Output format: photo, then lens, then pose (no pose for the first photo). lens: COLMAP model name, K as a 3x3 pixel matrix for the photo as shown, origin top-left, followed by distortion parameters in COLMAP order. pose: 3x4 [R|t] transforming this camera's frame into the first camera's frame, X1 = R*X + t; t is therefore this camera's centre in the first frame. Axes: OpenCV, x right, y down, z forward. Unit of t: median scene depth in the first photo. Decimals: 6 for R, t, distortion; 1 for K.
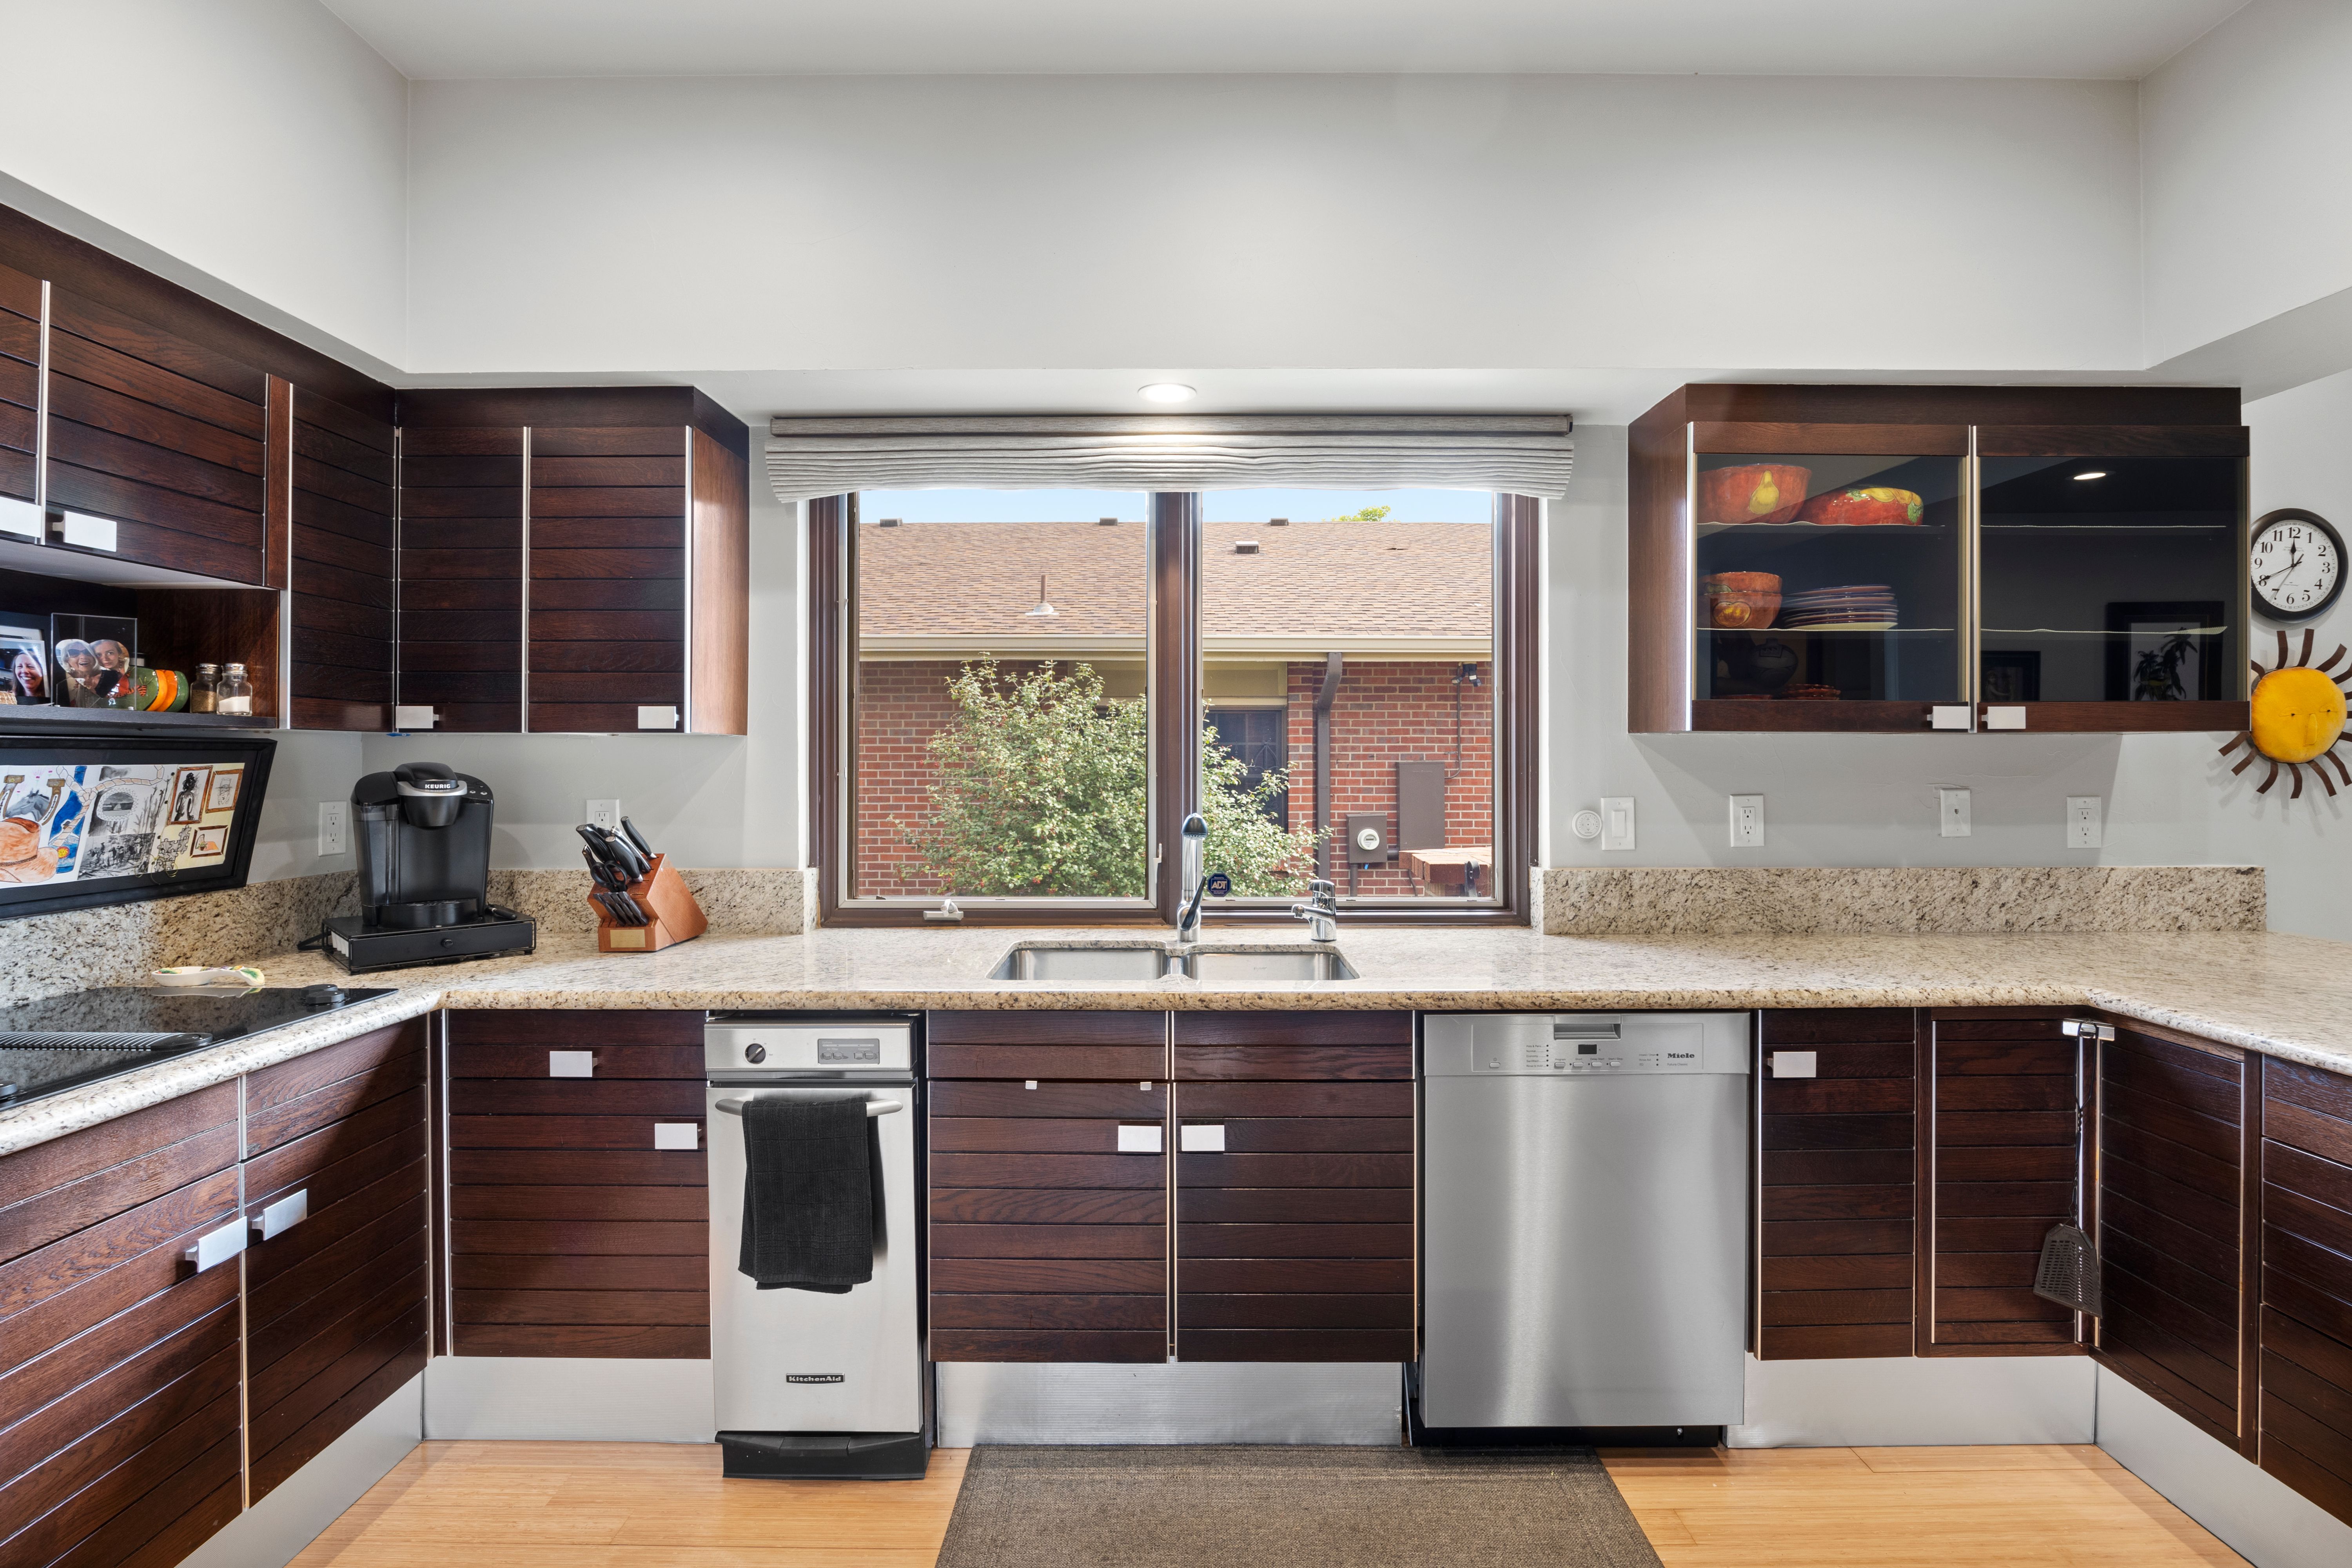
lens RADIAL K [[1084.6, 0, 1162.8], [0, 1084.6, 760.5], [0, 0, 1]] dist [-0.011579, -0.000110]
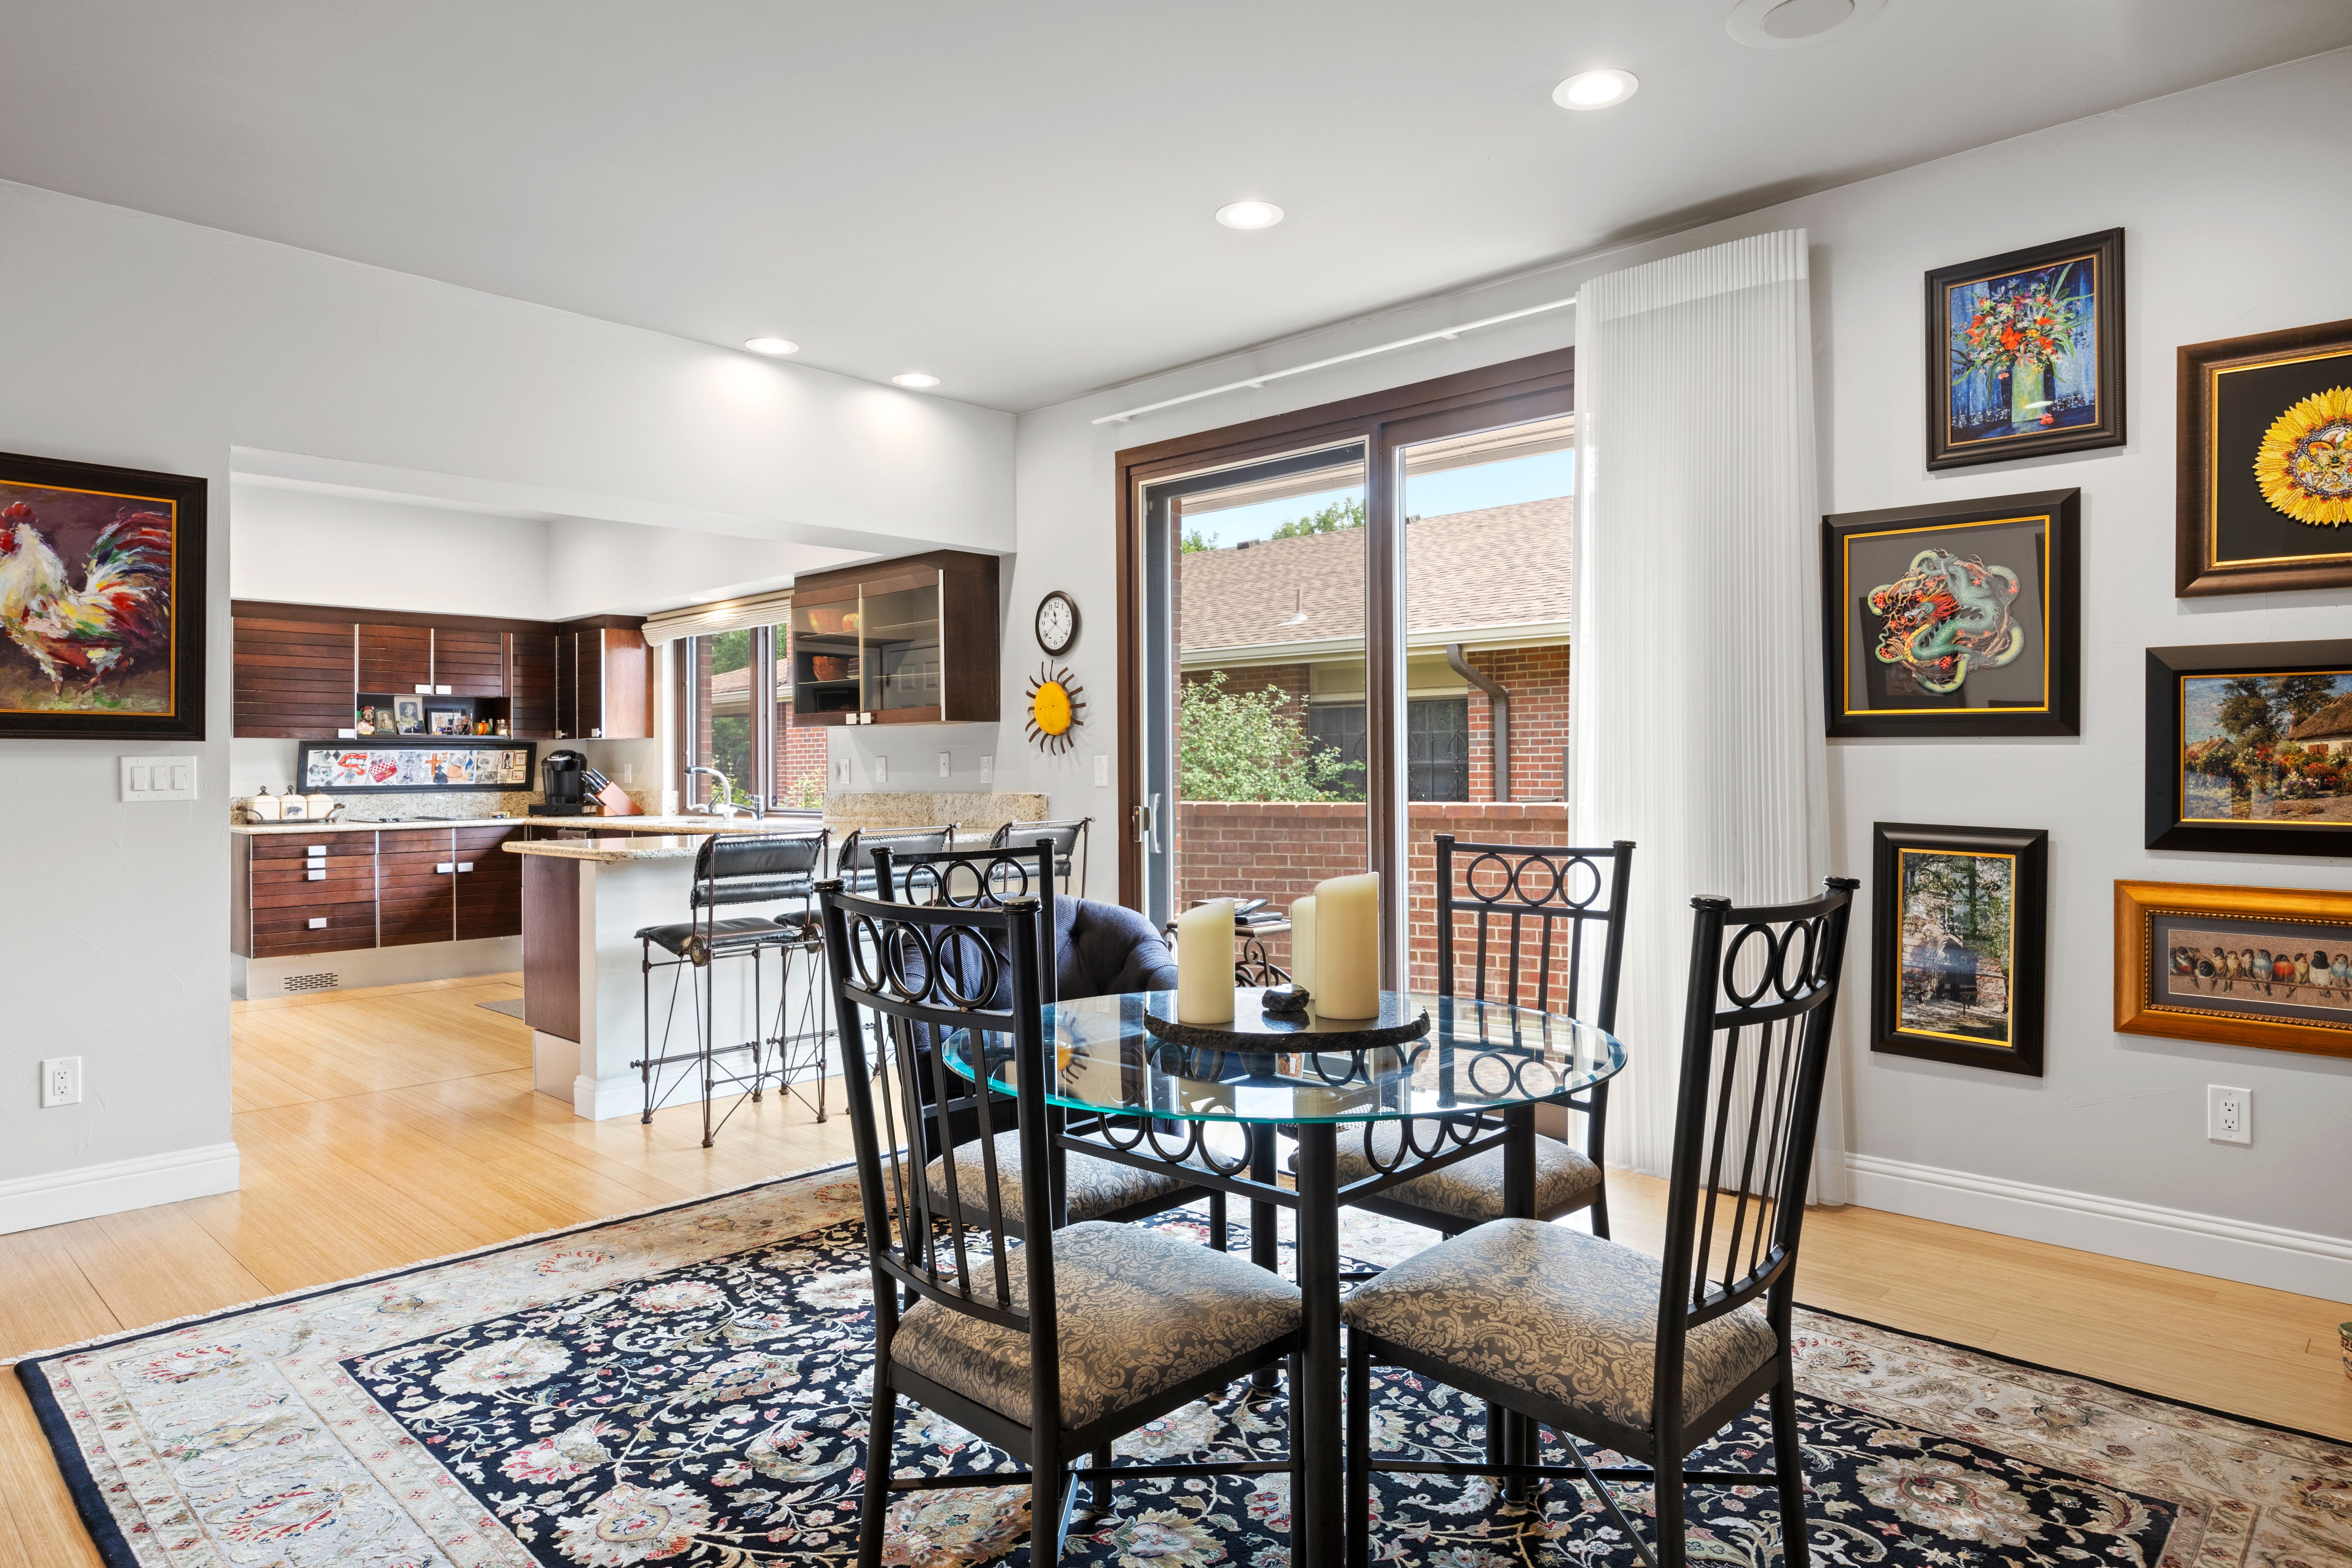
lens RADIAL K [[1388.8, 0, 1180.2], [0, 1388.8, 765.8], [0, 0, 1]] dist [-0.000031, 0.000649]
pose [[0.727294, -0.006592, -0.686294, 2.782473], [0.008495, 0.999964, -0.000602, 0.055811], [0.686273, -0.005393, 0.727324, -0.529088]]
